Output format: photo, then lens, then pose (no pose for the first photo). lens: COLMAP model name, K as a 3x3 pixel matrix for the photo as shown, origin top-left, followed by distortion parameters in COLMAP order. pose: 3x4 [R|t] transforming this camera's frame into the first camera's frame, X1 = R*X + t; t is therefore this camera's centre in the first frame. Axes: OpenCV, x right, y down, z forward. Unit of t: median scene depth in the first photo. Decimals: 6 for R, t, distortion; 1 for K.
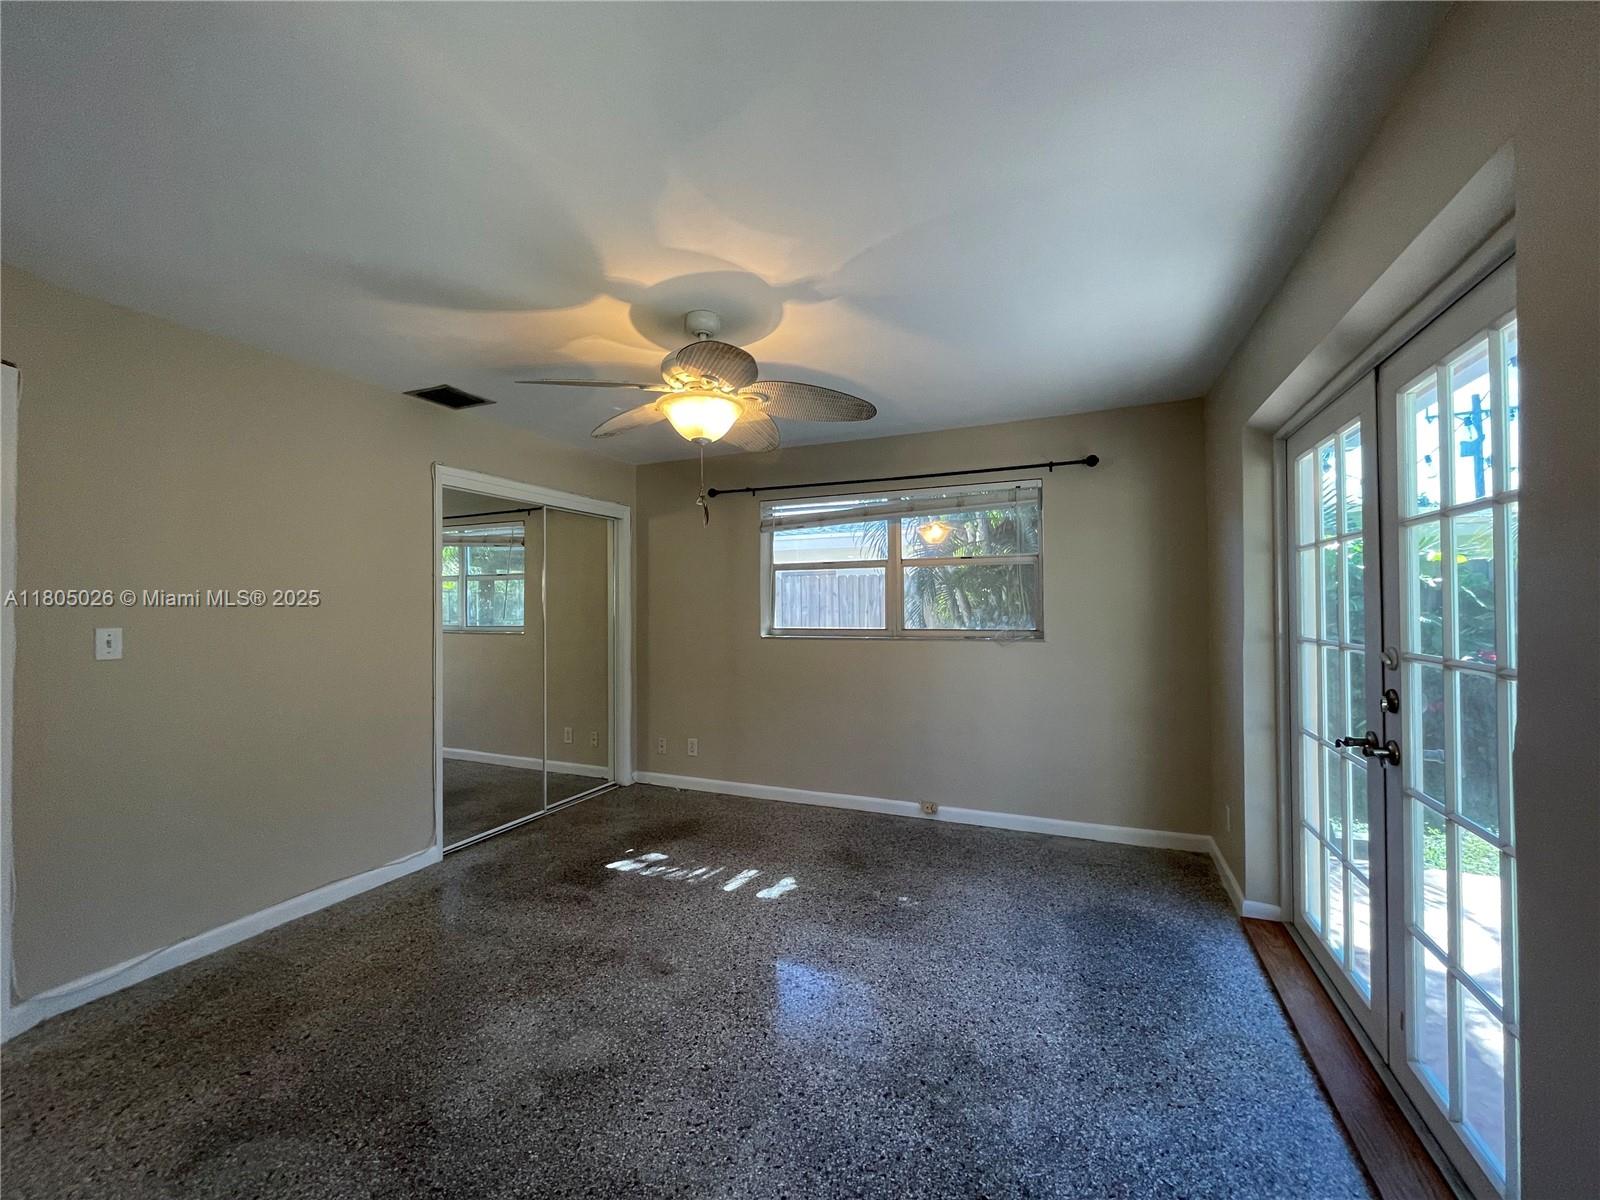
lens RADIAL K [[644.7, 0, 798.0], [0, 644.7, 597.4], [0, 0, 1]] dist [-0.001854, -0.000620]
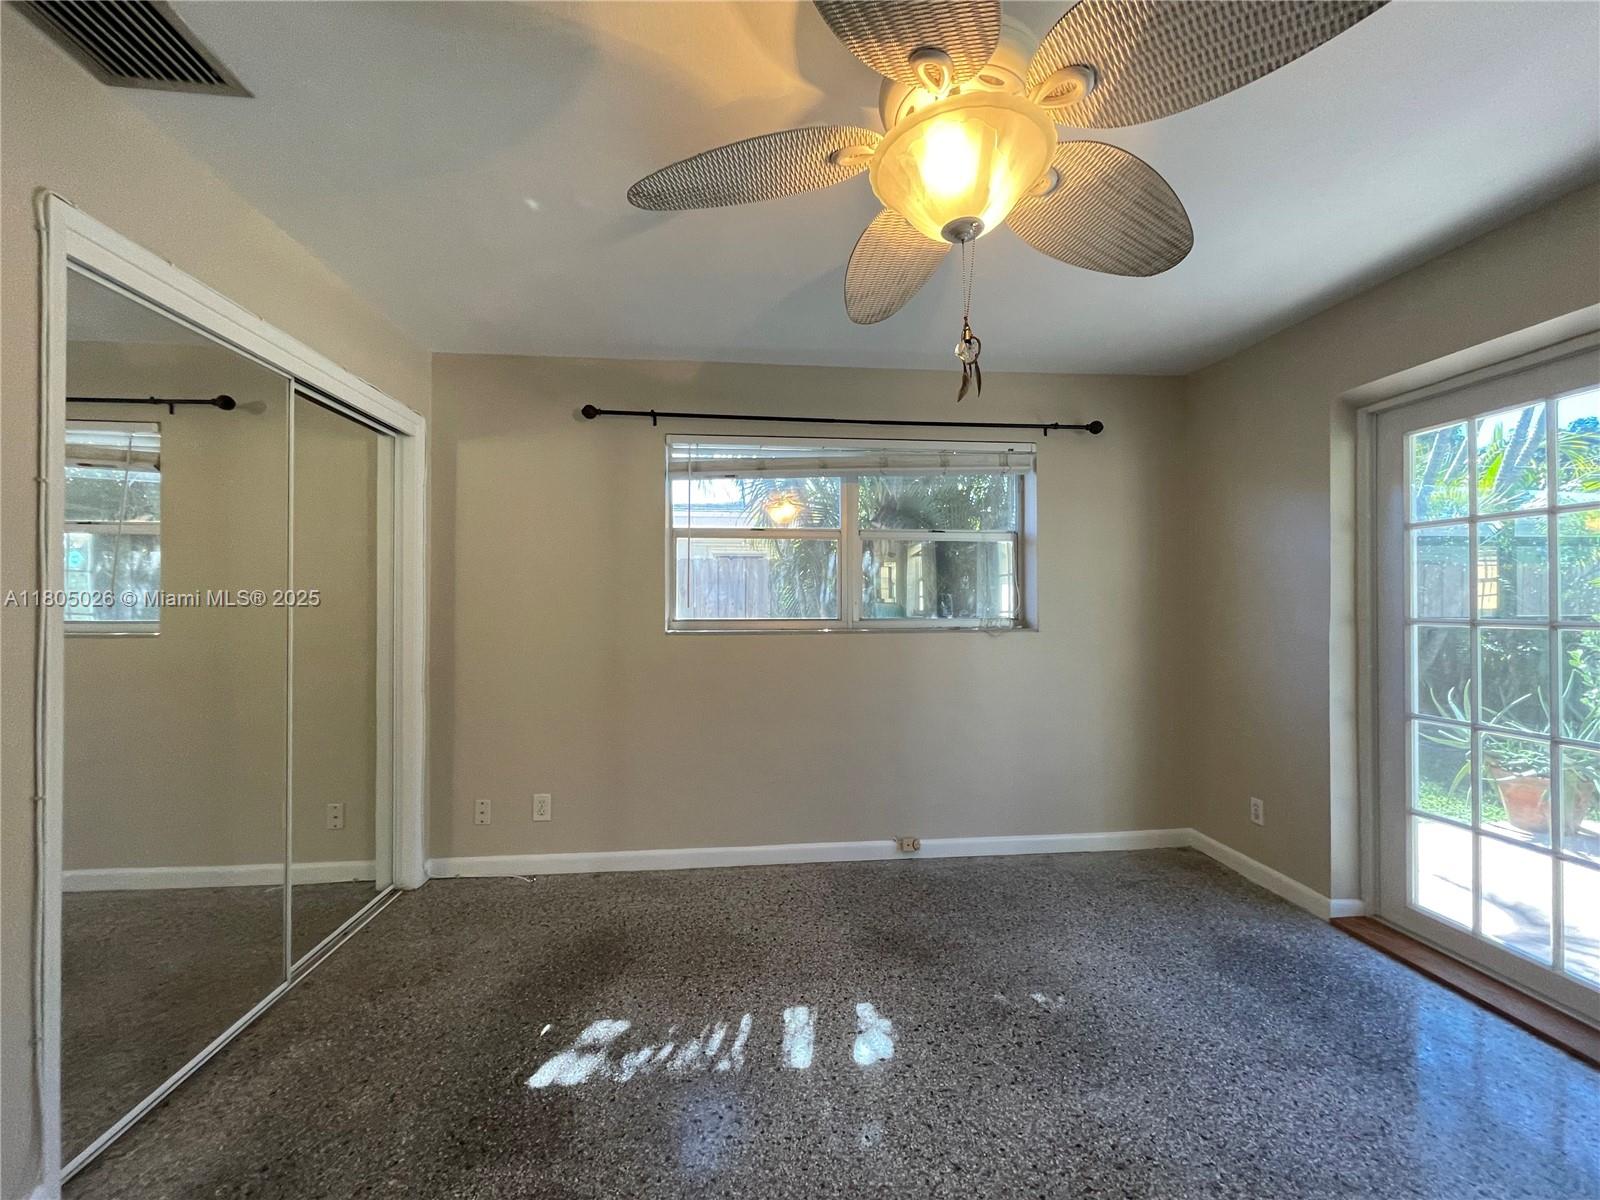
lens RADIAL K [[644.7, 0, 798.0], [0, 644.7, 597.4], [0, 0, 1]] dist [-0.001854, -0.000620]
pose [[0.873063, 0.010813, 0.487488, -0.334001], [-0.012119, 0.999926, -0.000476, 0.028508], [-0.487457, -0.005492, 0.873130, 0.417317]]
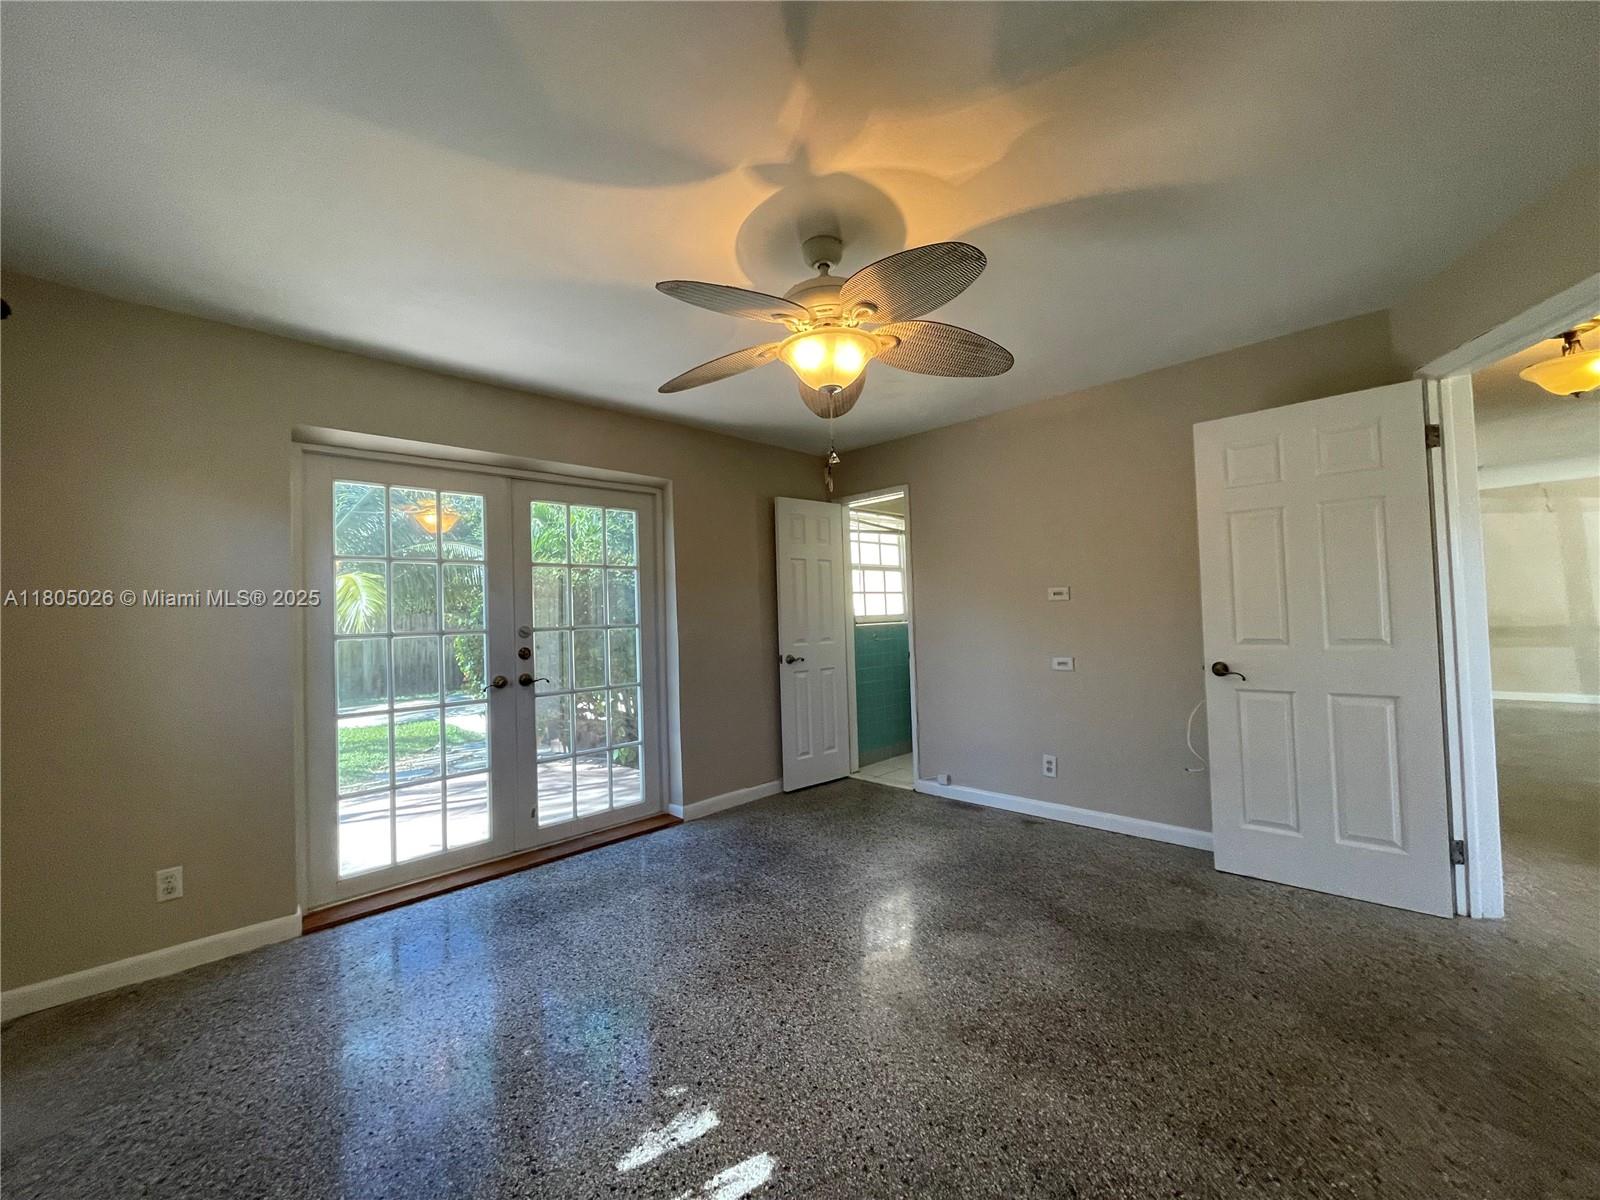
lens RADIAL K [[649.9, 0, 796.2], [0, 649.9, 596.7], [0, 0, 1]] dist [-0.001133, -0.000179]
pose [[-0.927833, 0.046521, 0.370082, -0.278473], [0.033604, 0.998582, -0.041279, 0.047162], [-0.371478, -0.025864, -0.928081, 1.215103]]
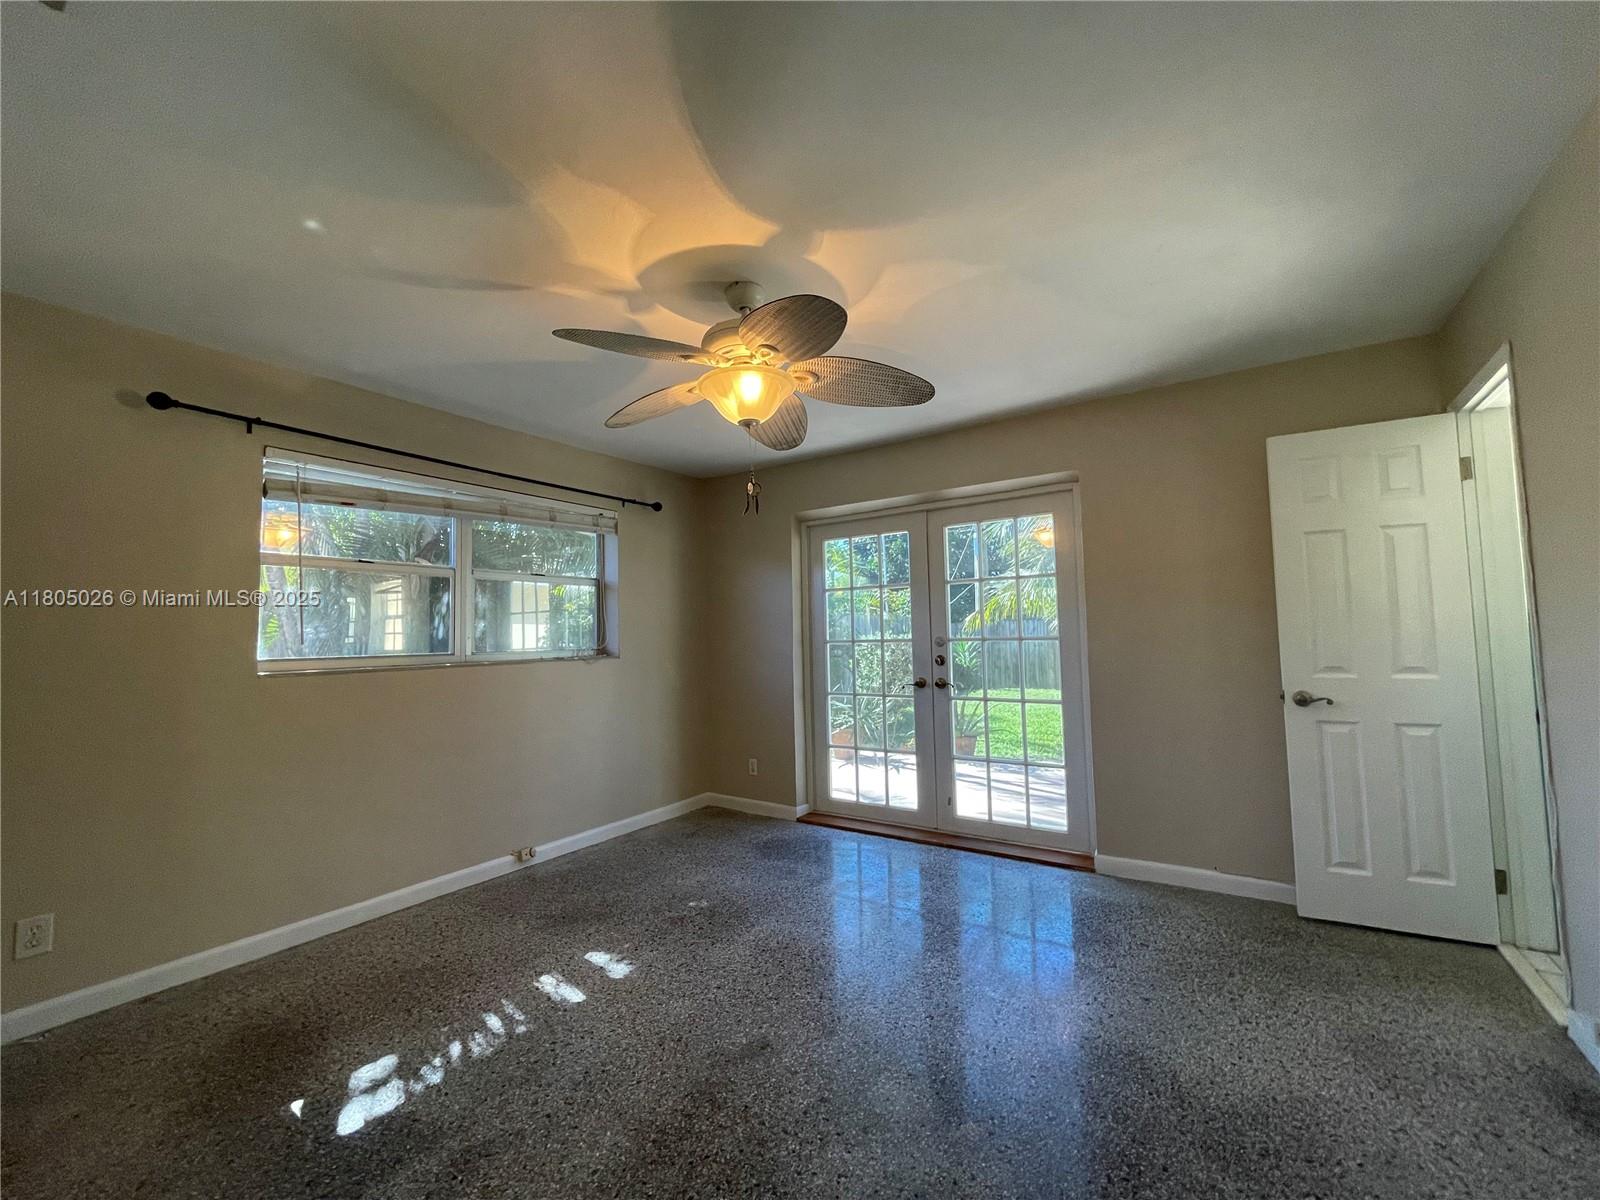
lens RADIAL K [[644.7, 0, 798.0], [0, 644.7, 597.4], [0, 0, 1]] dist [-0.001854, -0.000620]
pose [[0.185773, 0.063857, 0.980515, -0.673745], [0.007579, 0.997763, -0.066416, 0.041937], [-0.982563, 0.019770, 0.184874, 0.513395]]
